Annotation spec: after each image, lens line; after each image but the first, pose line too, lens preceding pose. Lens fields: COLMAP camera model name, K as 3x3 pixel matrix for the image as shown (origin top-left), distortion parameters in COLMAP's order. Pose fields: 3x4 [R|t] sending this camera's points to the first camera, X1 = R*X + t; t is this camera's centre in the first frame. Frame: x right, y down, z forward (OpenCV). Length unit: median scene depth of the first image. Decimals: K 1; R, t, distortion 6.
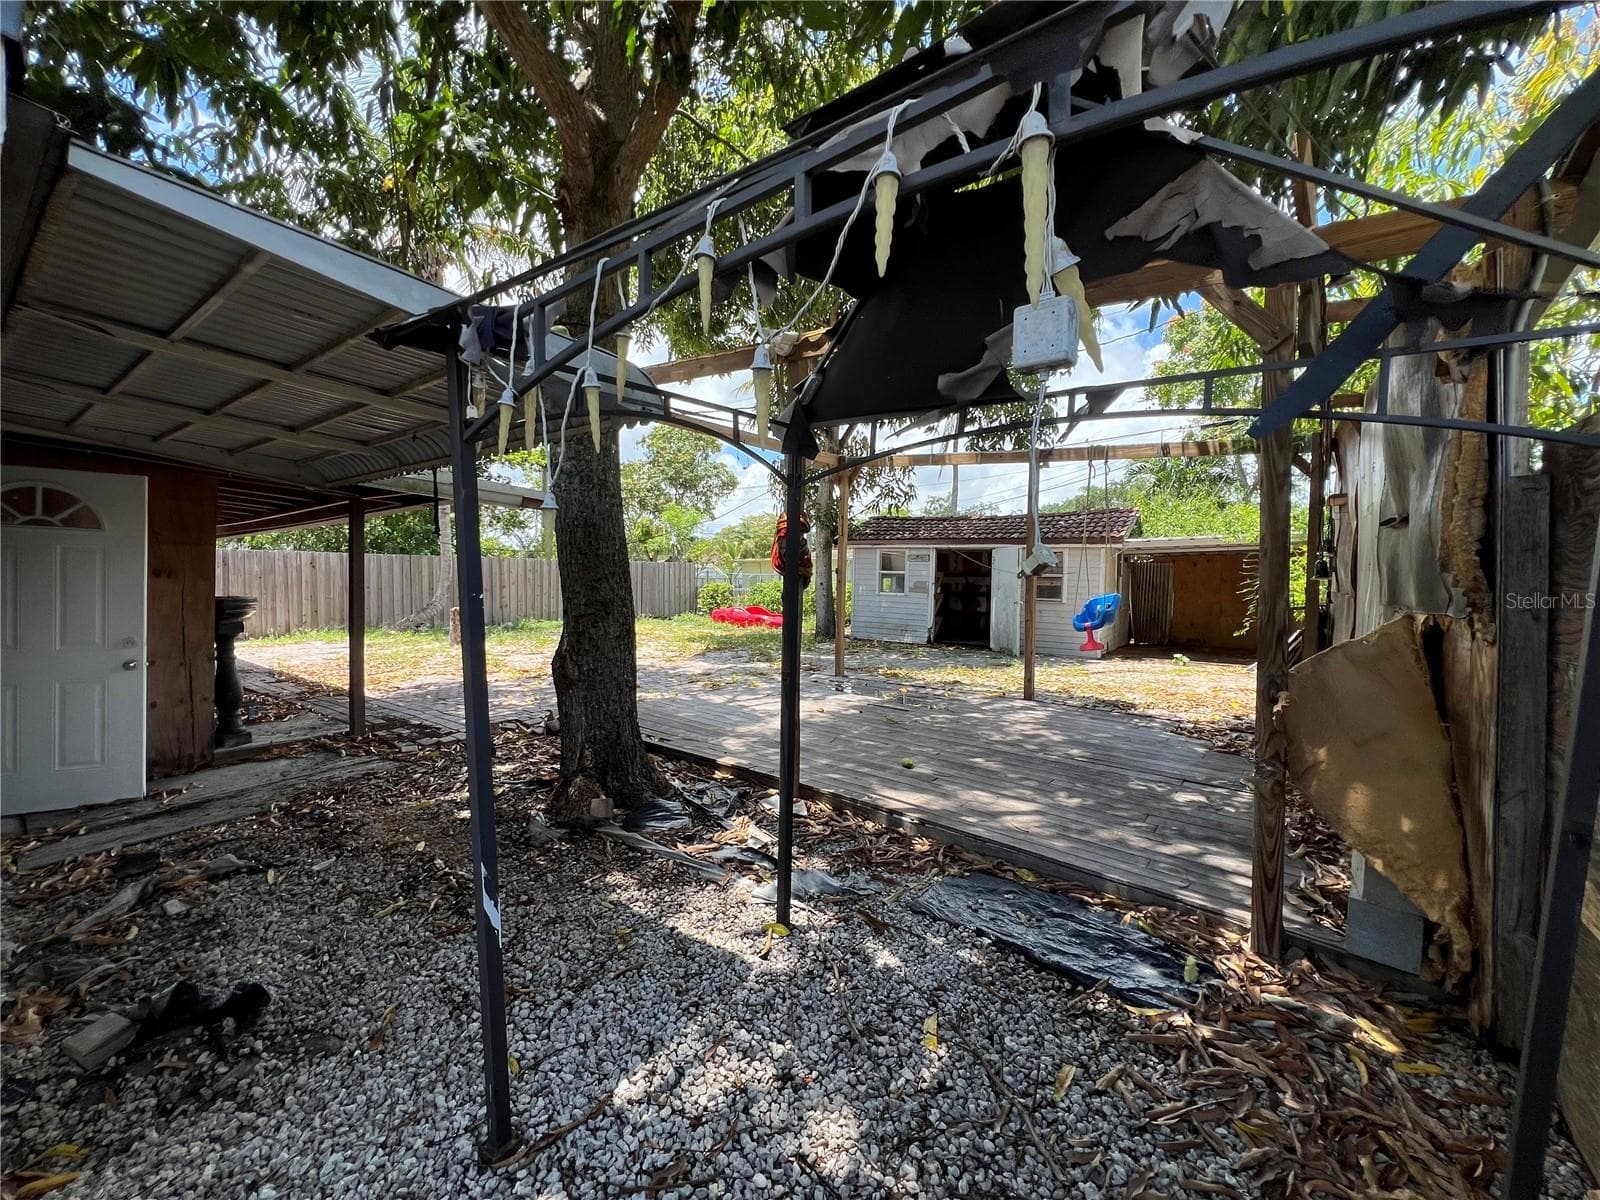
lens RADIAL K [[644.0, 0, 794.7], [0, 644.0, 589.2], [0, 0, 1]] dist [-0.002905, -0.000154]
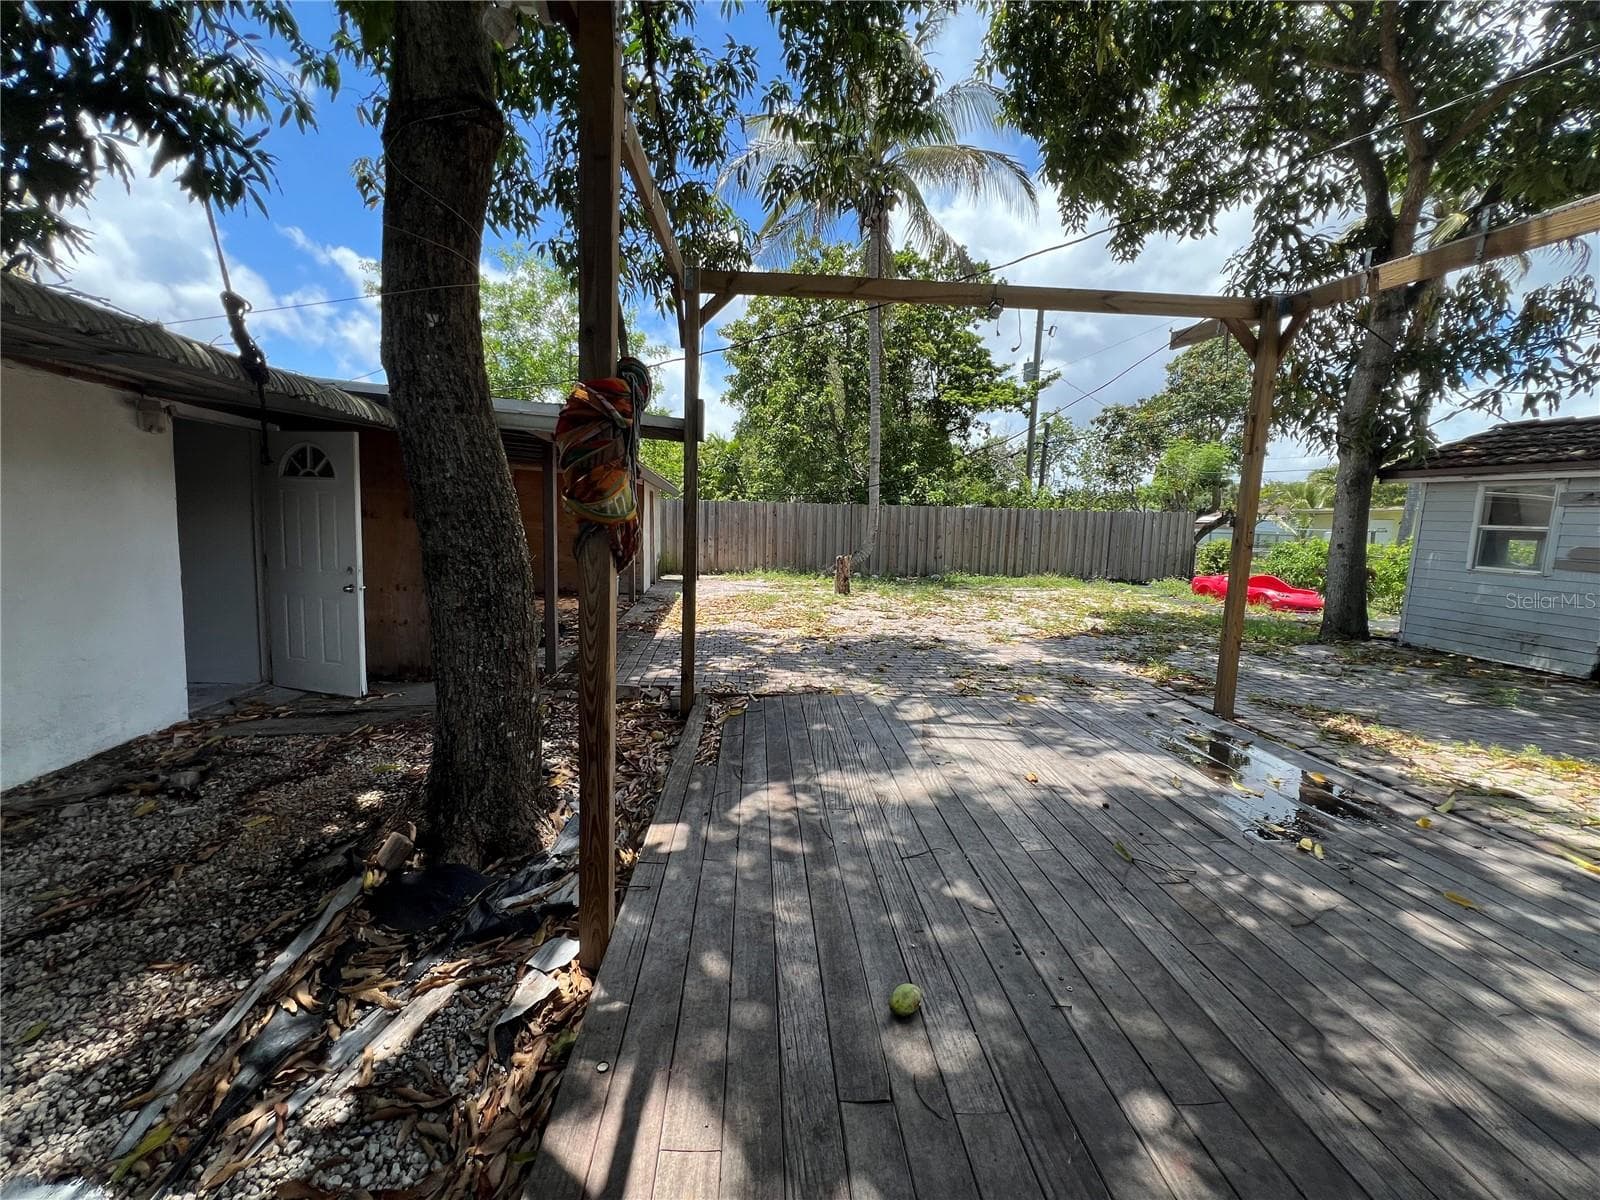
lens RADIAL K [[644.0, 0, 794.7], [0, 644.0, 589.2], [0, 0, 1]] dist [-0.002905, -0.000154]
pose [[0.688271, 0.085218, -0.720431, 0.127896], [-0.031730, 0.995663, 0.087461, -0.004724], [0.724759, -0.037338, 0.687990, 0.227037]]
